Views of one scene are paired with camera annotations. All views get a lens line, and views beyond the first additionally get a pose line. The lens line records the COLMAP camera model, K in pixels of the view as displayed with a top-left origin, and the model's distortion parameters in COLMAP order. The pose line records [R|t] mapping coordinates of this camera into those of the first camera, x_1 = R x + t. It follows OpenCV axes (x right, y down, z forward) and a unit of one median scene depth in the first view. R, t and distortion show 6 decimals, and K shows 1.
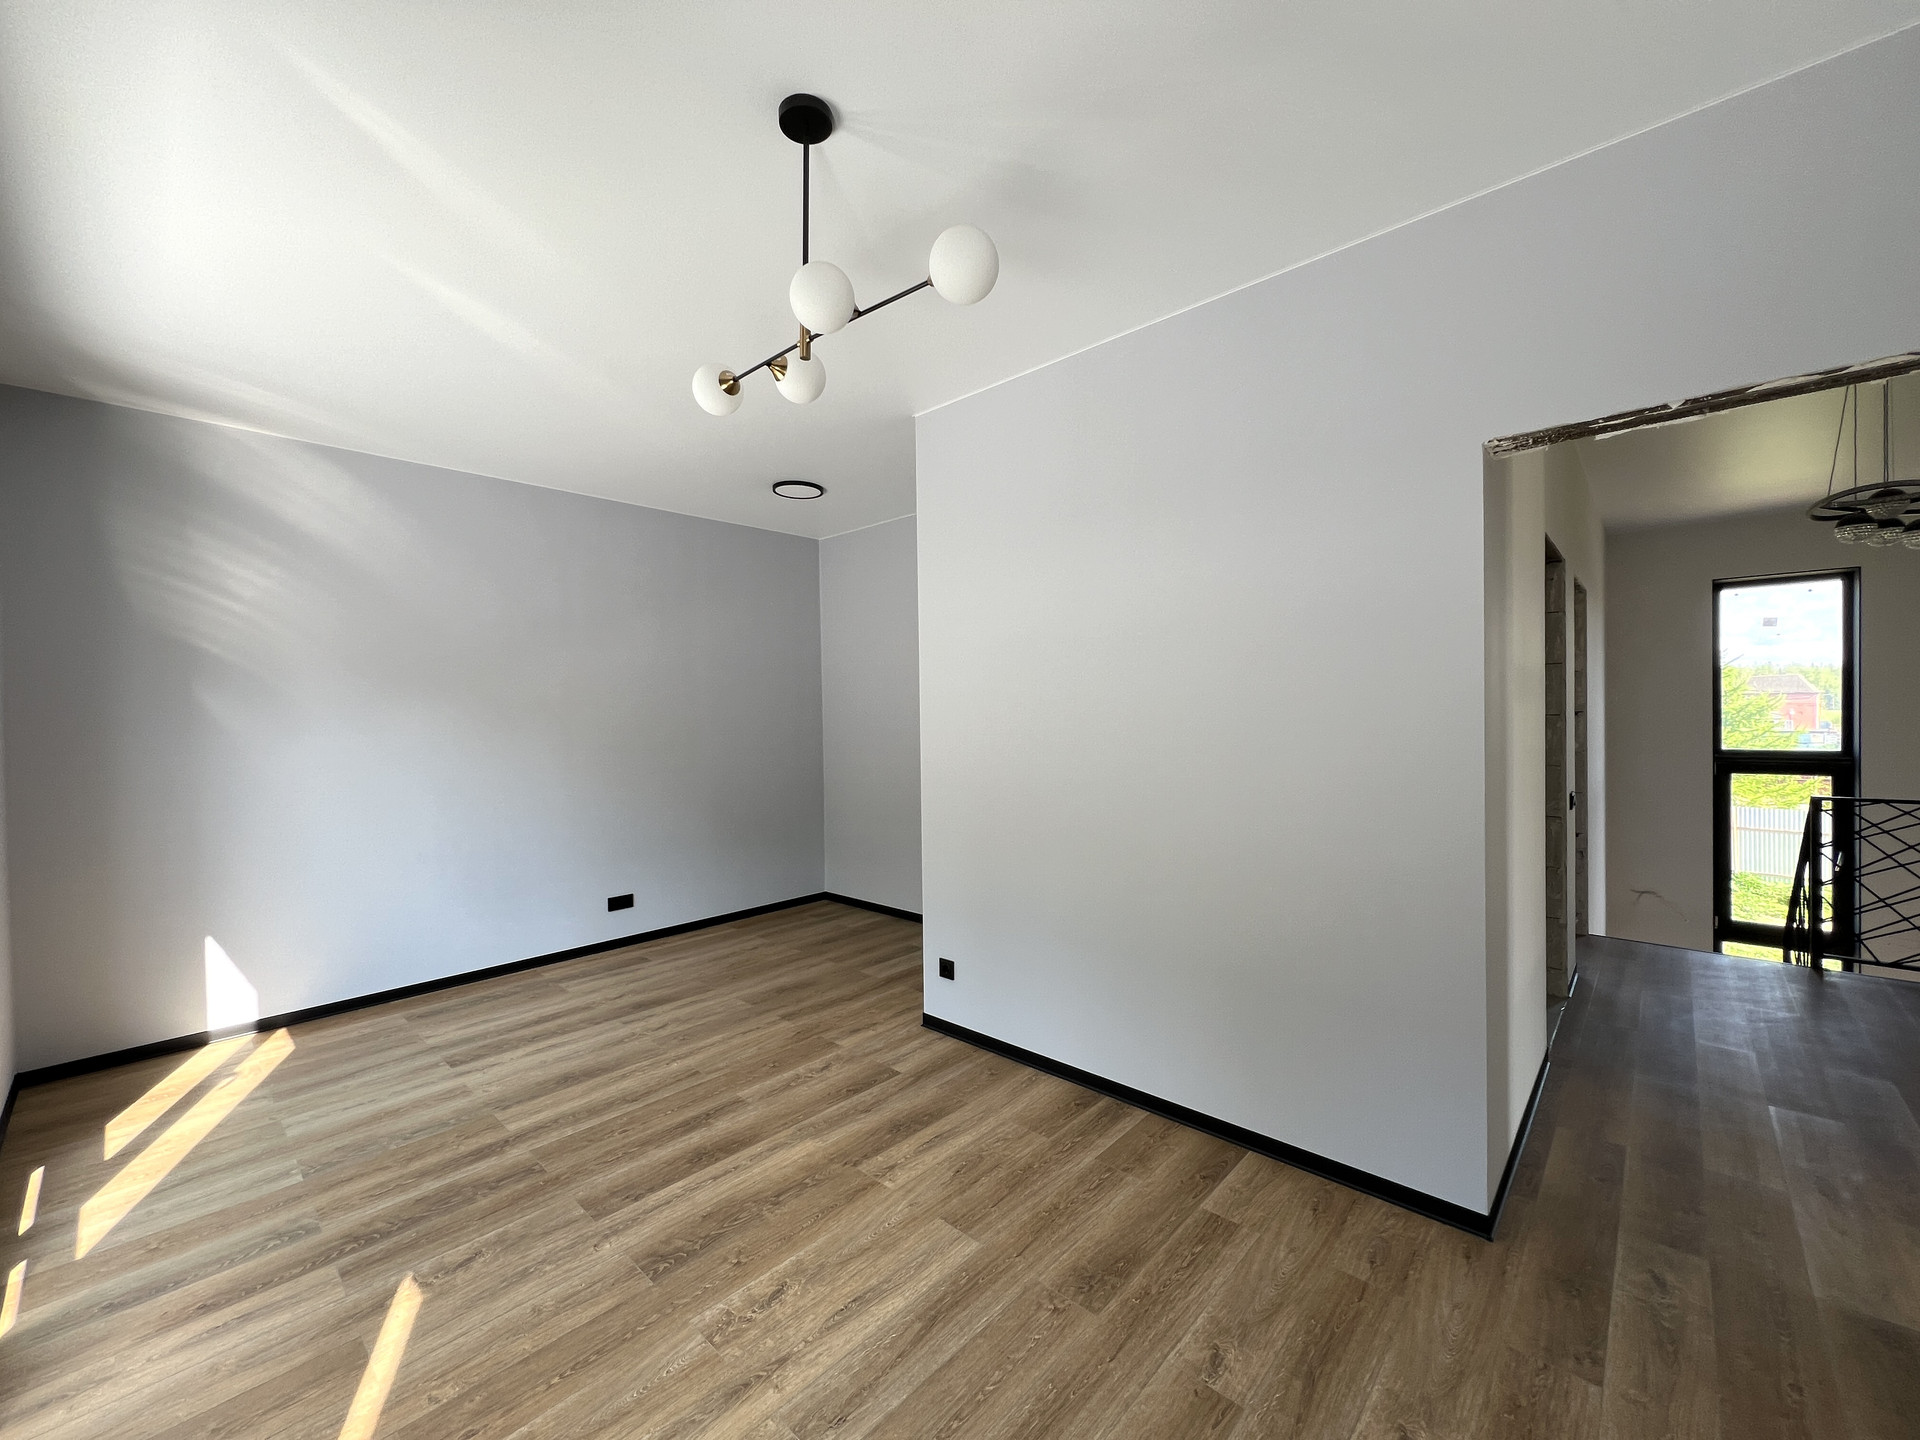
lens RADIAL K [[768.4, 0, 960.0], [0, 768.4, 720.0], [0, 0, 1]] dist [-0.001347, 0.000017]
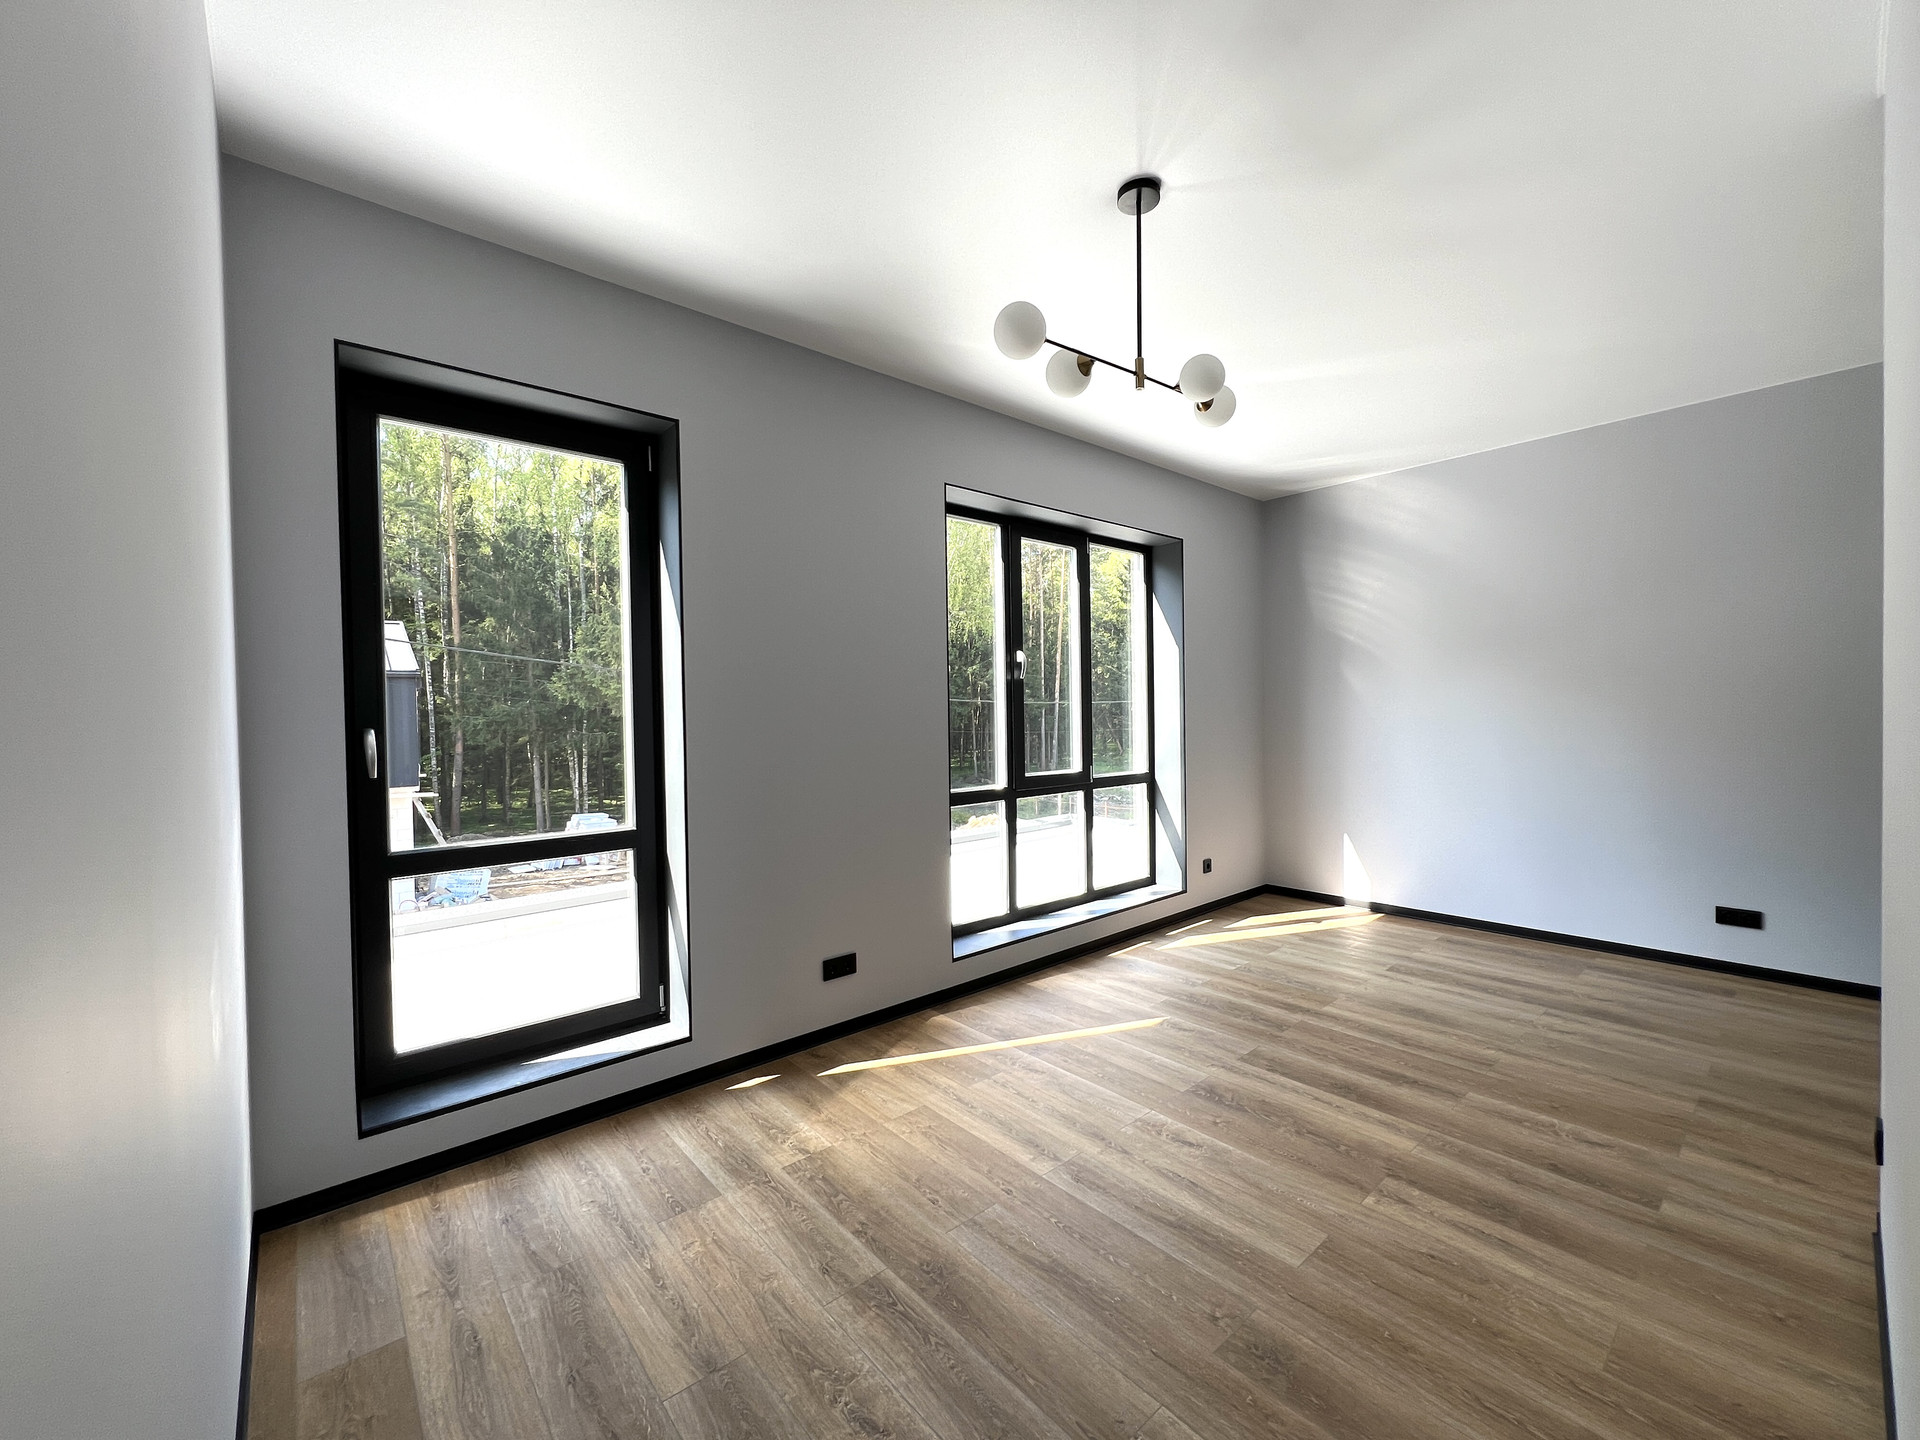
lens RADIAL K [[768.0, 0, 960.0], [0, 768.0, 720.0], [0, 0, 1]] dist [-0.000918, -0.000314]
pose [[-0.113972, 0.028558, -0.993073, 0.628313], [0.007078, 0.999585, 0.027933, 0.019943], [0.993459, -0.003845, -0.114127, 0.486938]]
